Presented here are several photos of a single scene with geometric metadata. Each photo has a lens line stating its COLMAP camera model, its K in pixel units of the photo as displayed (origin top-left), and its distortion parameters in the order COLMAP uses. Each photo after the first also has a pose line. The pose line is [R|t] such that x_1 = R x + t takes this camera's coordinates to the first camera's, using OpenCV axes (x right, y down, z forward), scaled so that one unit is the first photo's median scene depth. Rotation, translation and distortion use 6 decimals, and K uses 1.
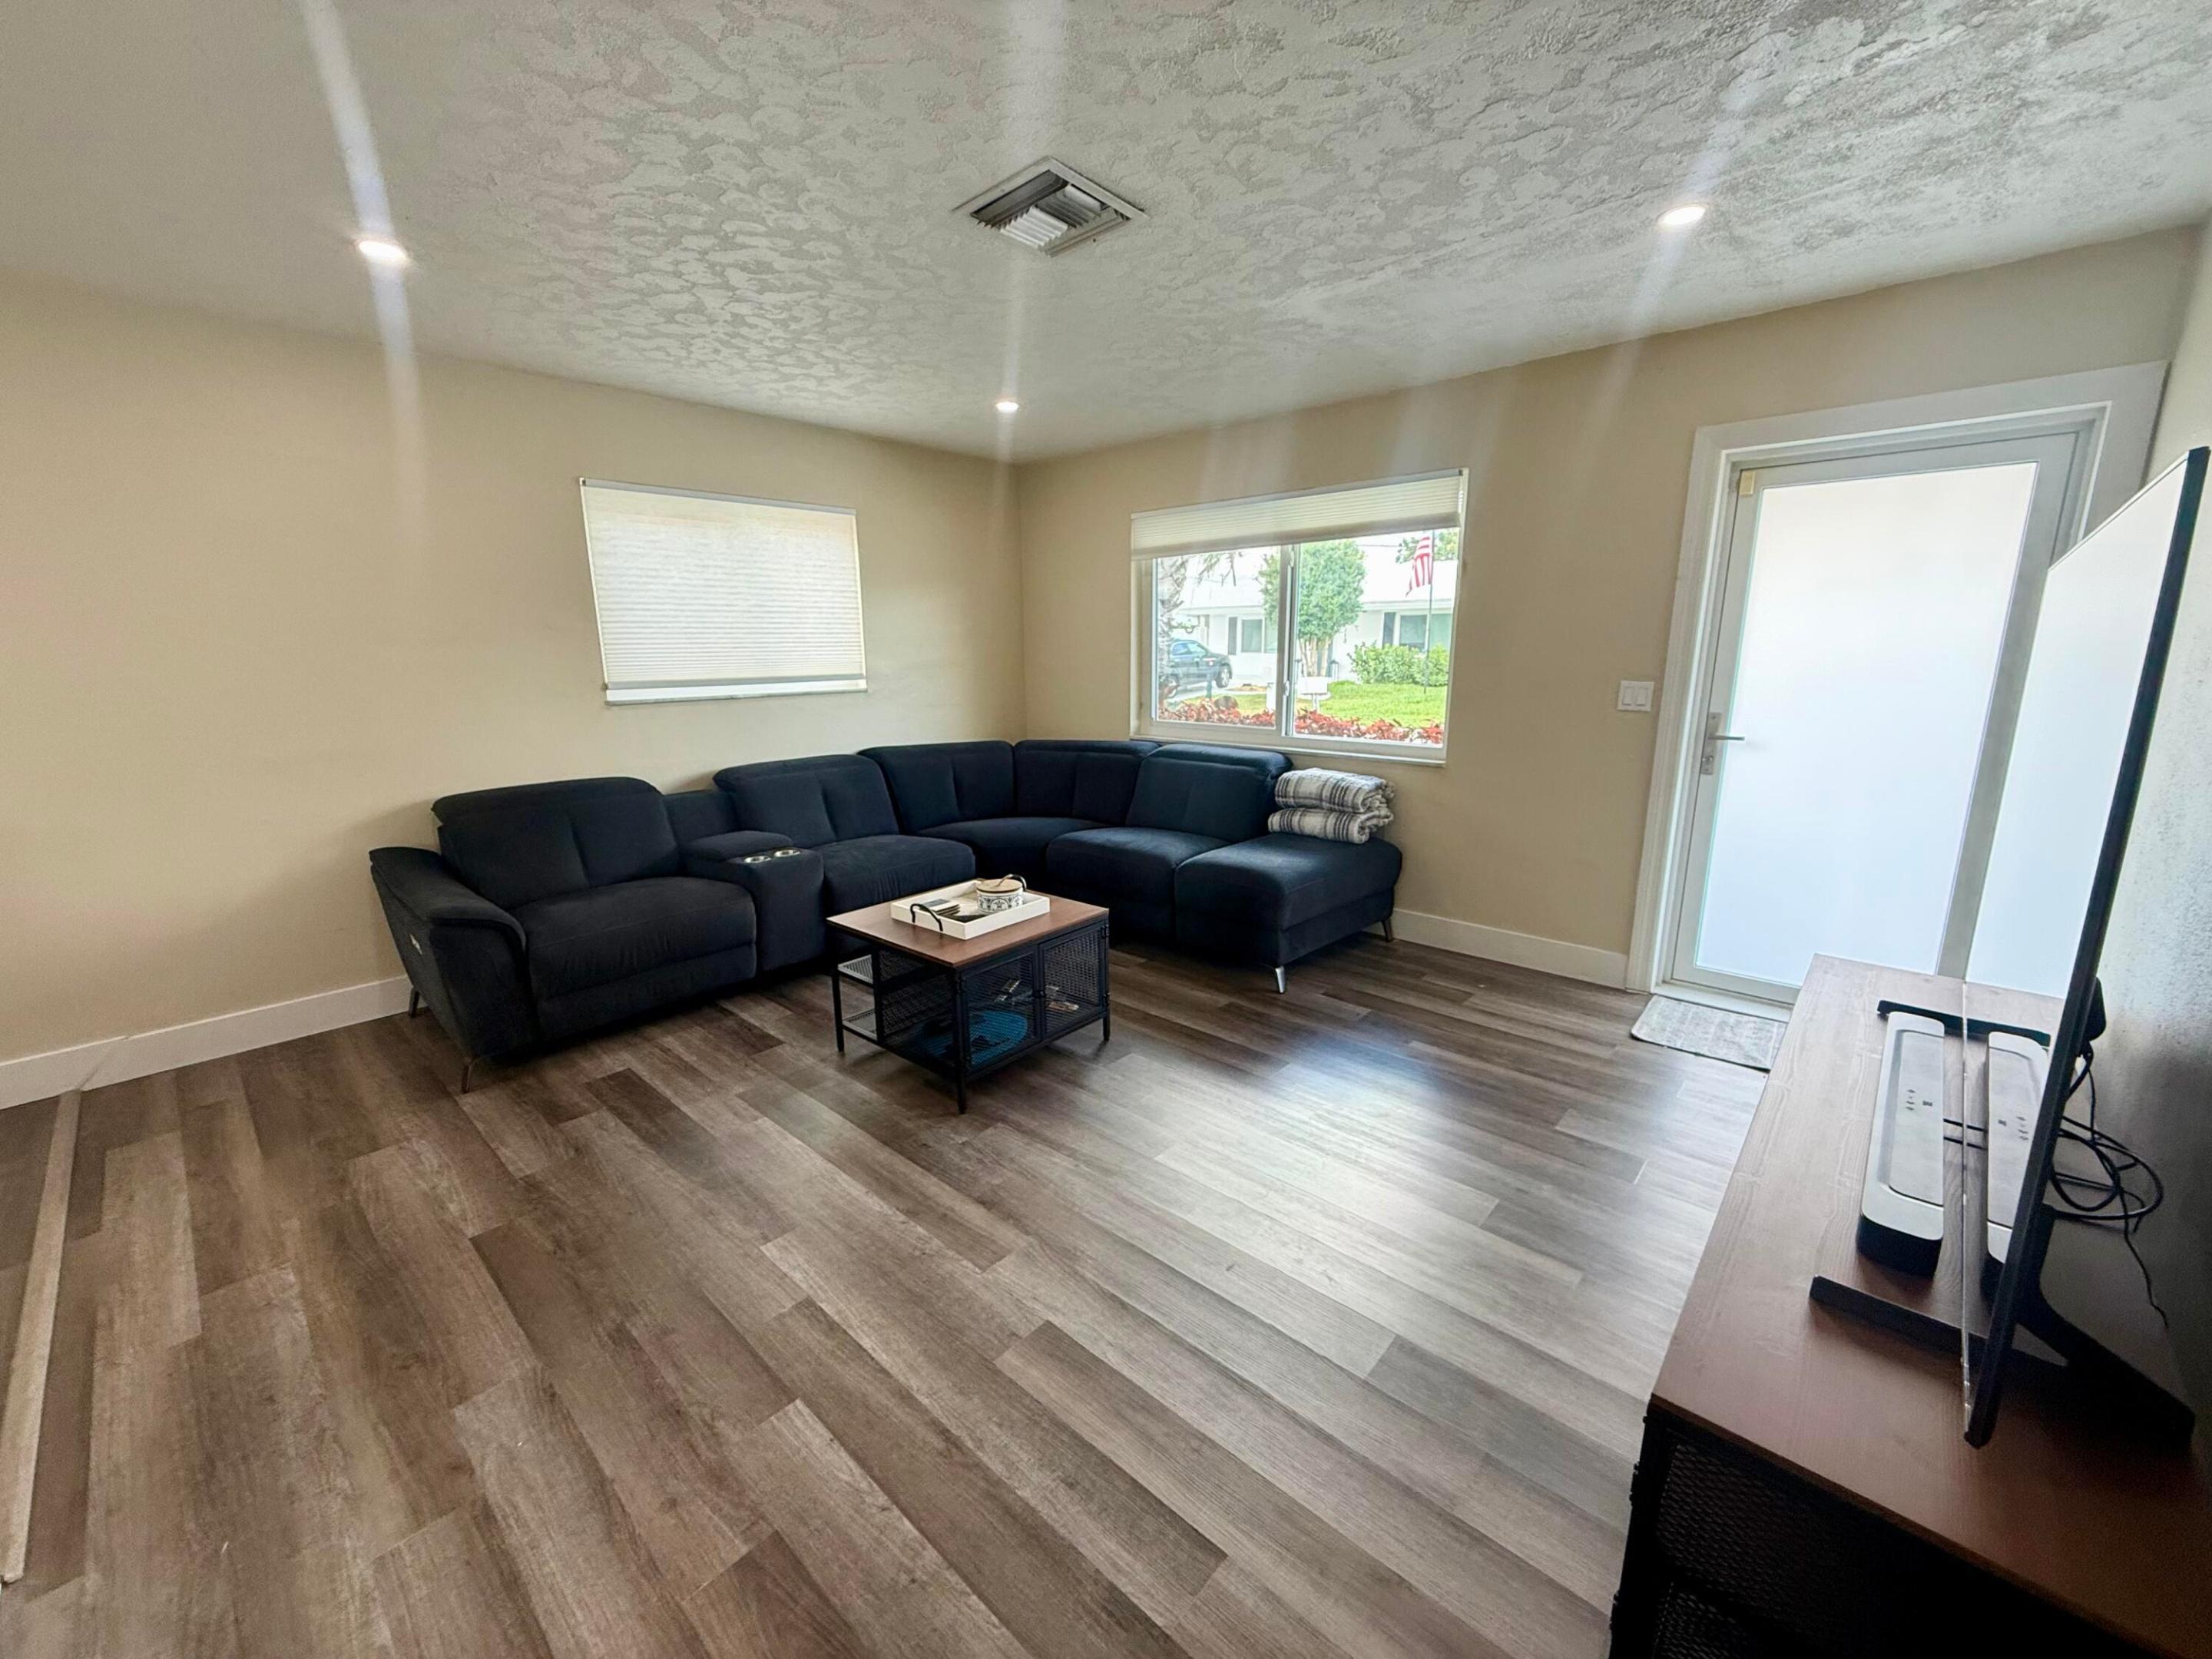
lens RADIAL K [[877.8, 0, 1115.1], [0, 877.8, 833.9], [0, 0, 1]] dist [0.000032, -0.000275]
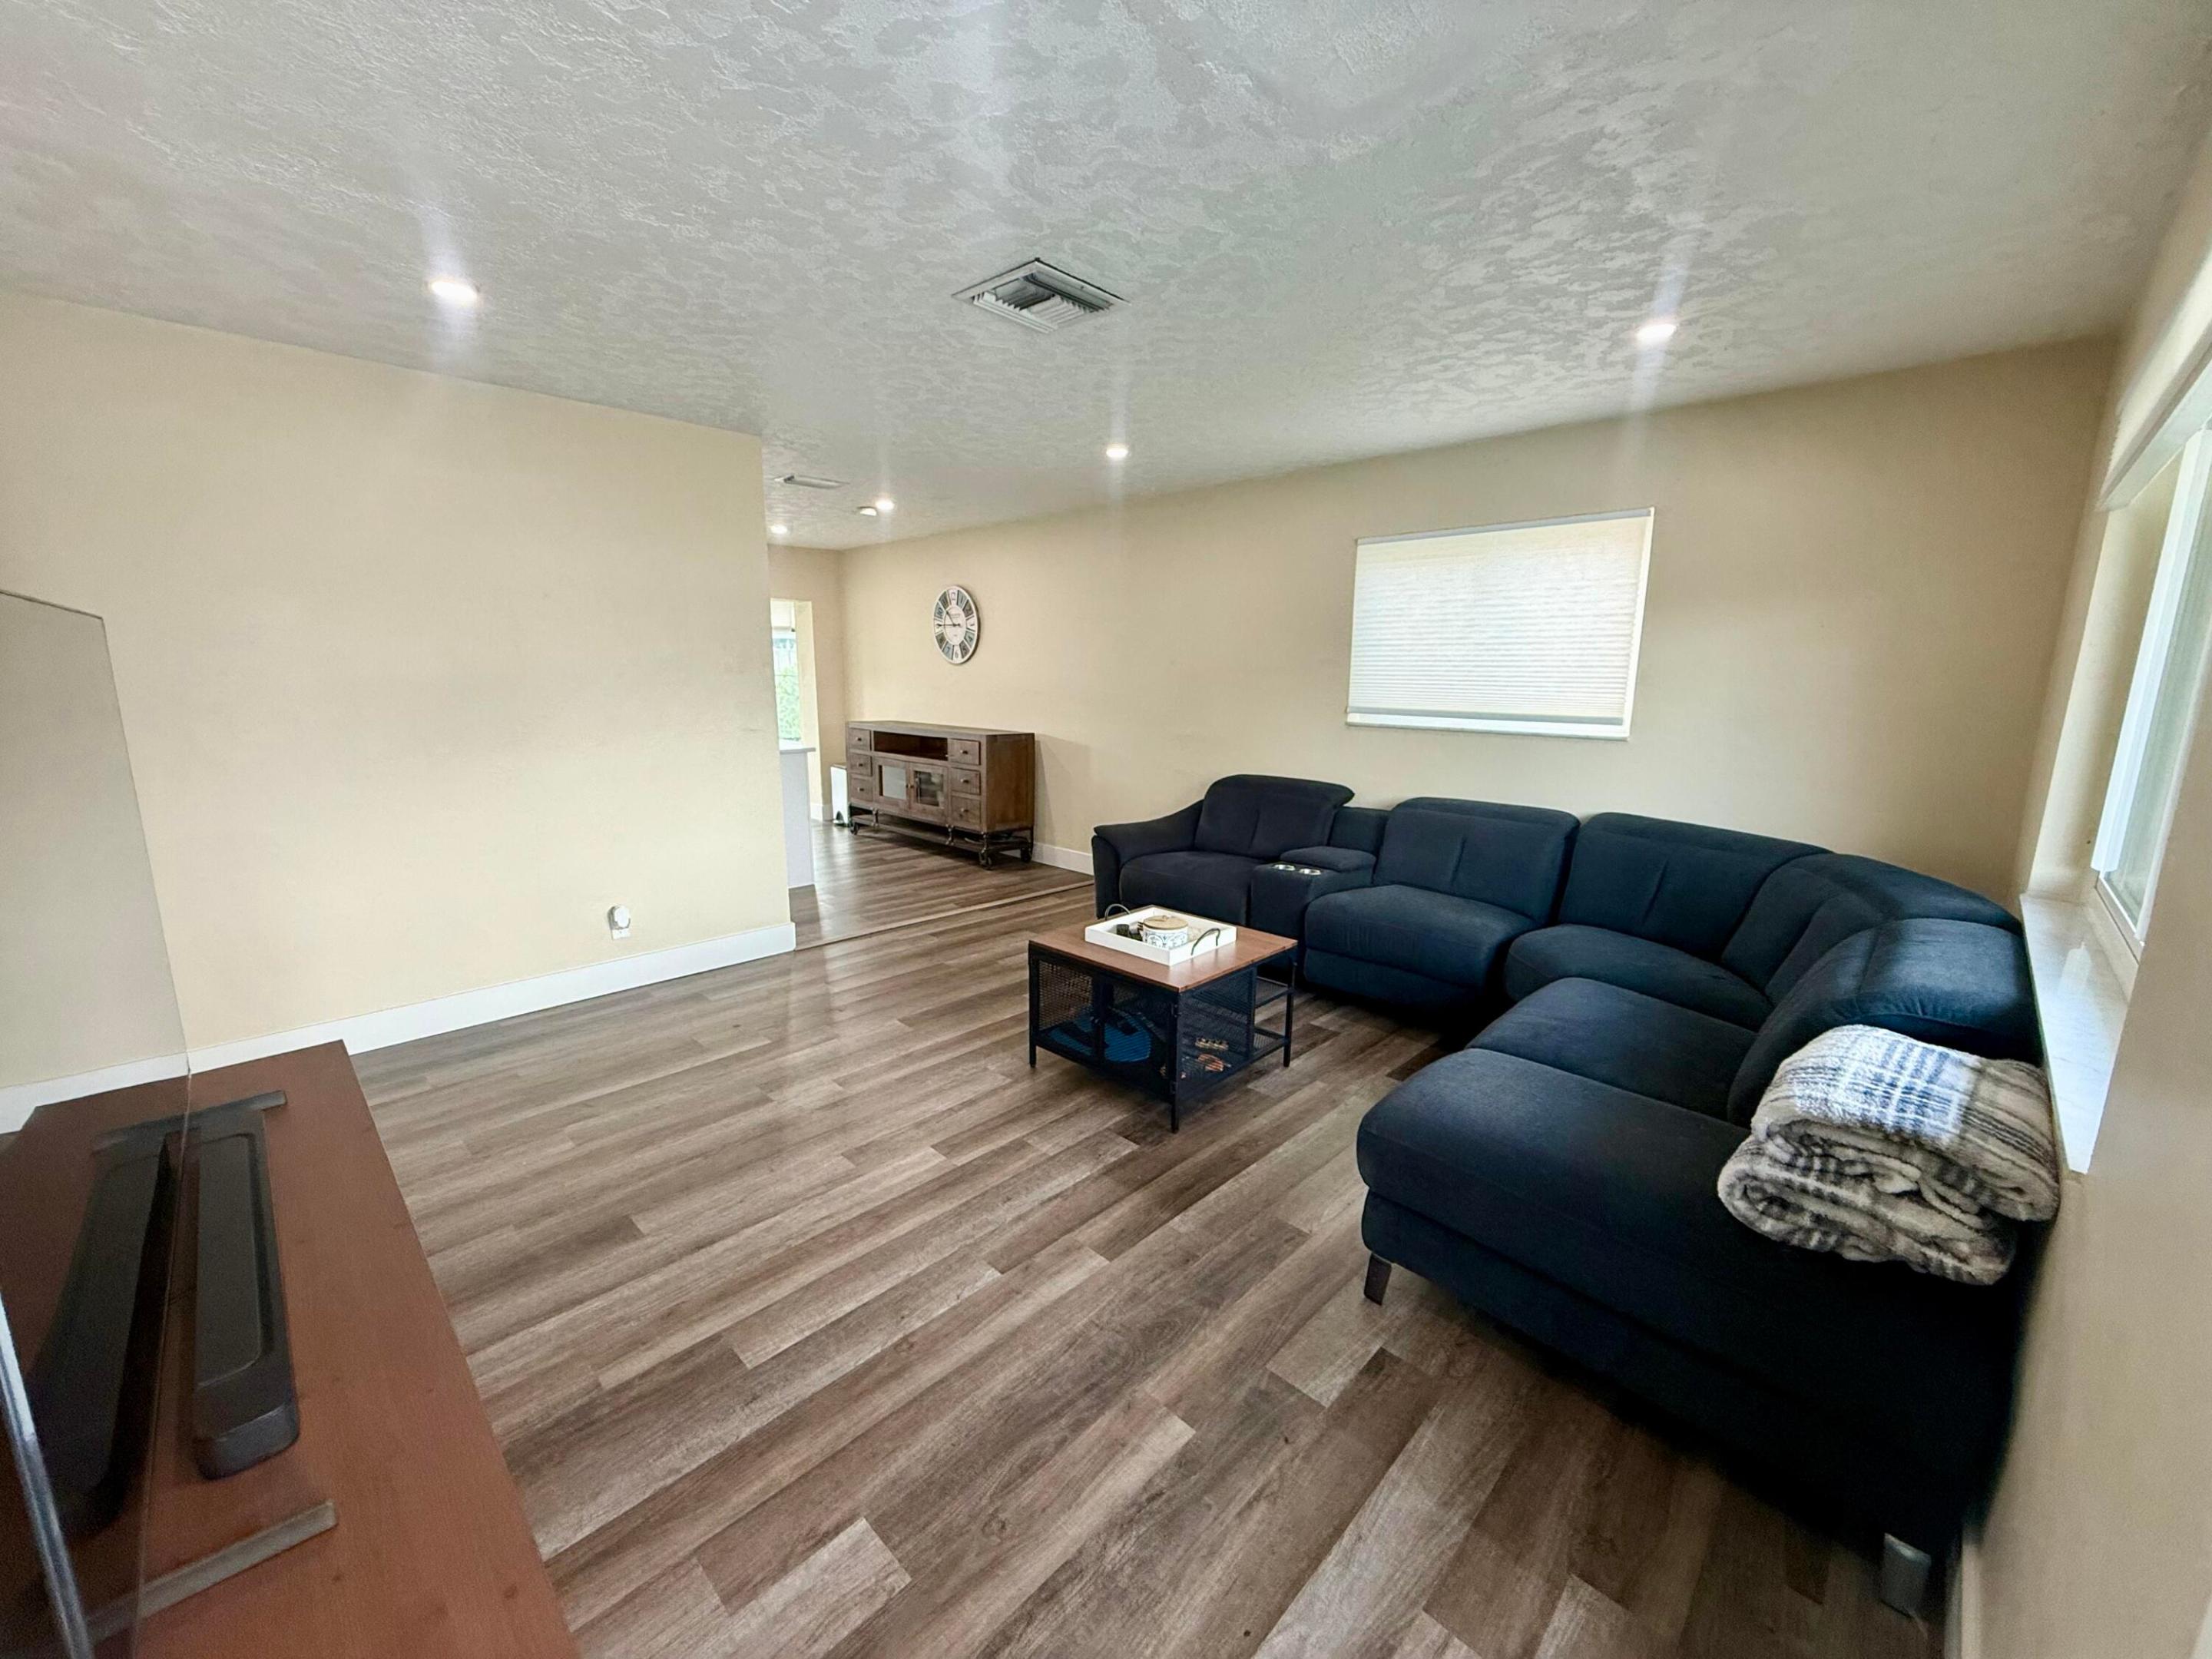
lens RADIAL K [[870.1, 0, 1060.5], [0, 870.1, 828.9], [0, 0, 1]] dist [0.000302, -0.000061]
pose [[-0.069655, 0.194582, -0.978410, 0.674009], [-0.216405, 0.954489, 0.205231, -0.180220], [0.973816, 0.226028, -0.024377, 0.717311]]
